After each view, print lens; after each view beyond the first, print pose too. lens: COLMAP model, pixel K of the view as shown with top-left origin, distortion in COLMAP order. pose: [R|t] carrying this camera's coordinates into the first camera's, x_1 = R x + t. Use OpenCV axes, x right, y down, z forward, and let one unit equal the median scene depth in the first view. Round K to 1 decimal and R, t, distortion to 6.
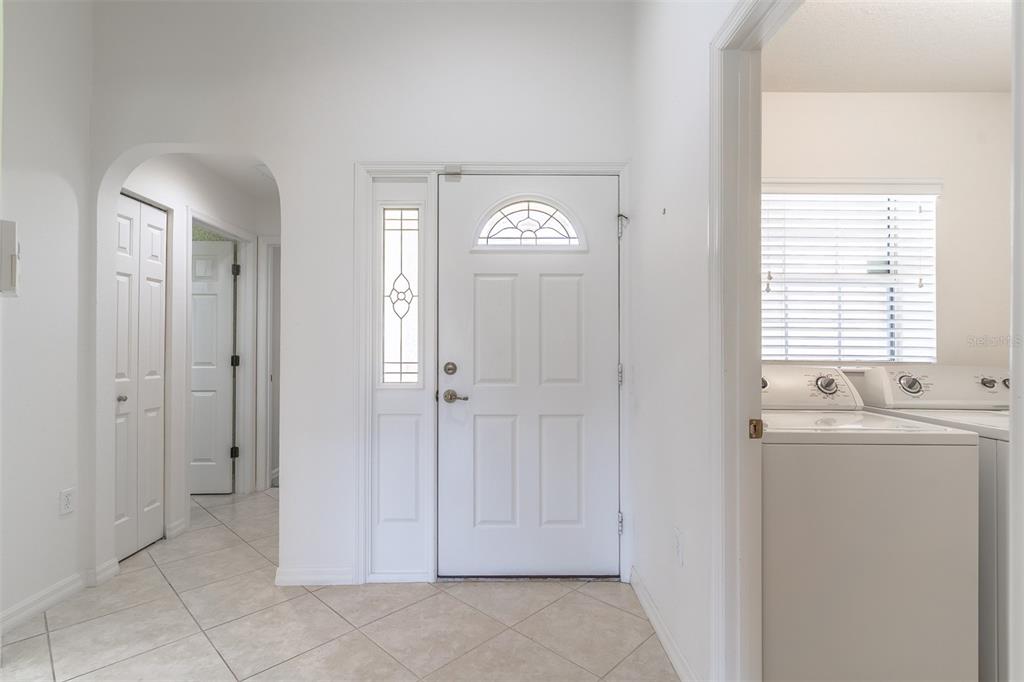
lens RADIAL K [[496.4, 0, 509.4], [0, 496.4, 339.7], [0, 0, 1]] dist [0.013458, -0.001228]
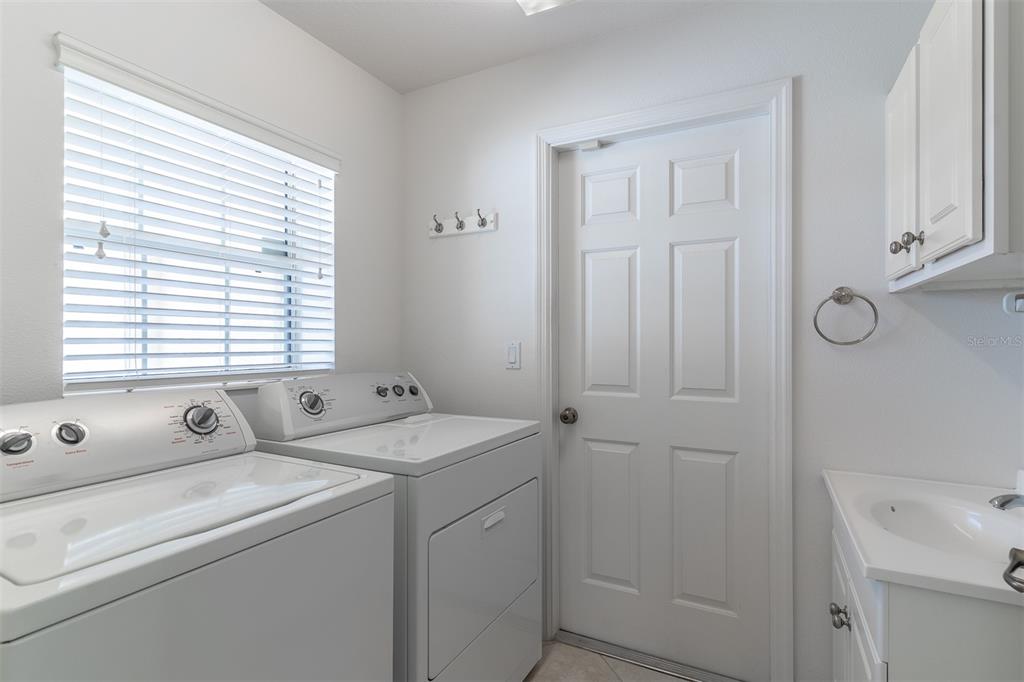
lens RADIAL K [[496.4, 0, 506.3], [0, 496.4, 339.2], [0, 0, 1]] dist [0.013458, -0.001228]
pose [[0.470875, -0.003702, 0.882192, 0.246755], [-0.010146, 0.999902, 0.009611, -0.016351], [-0.882141, -0.013476, 0.470792, 0.347269]]
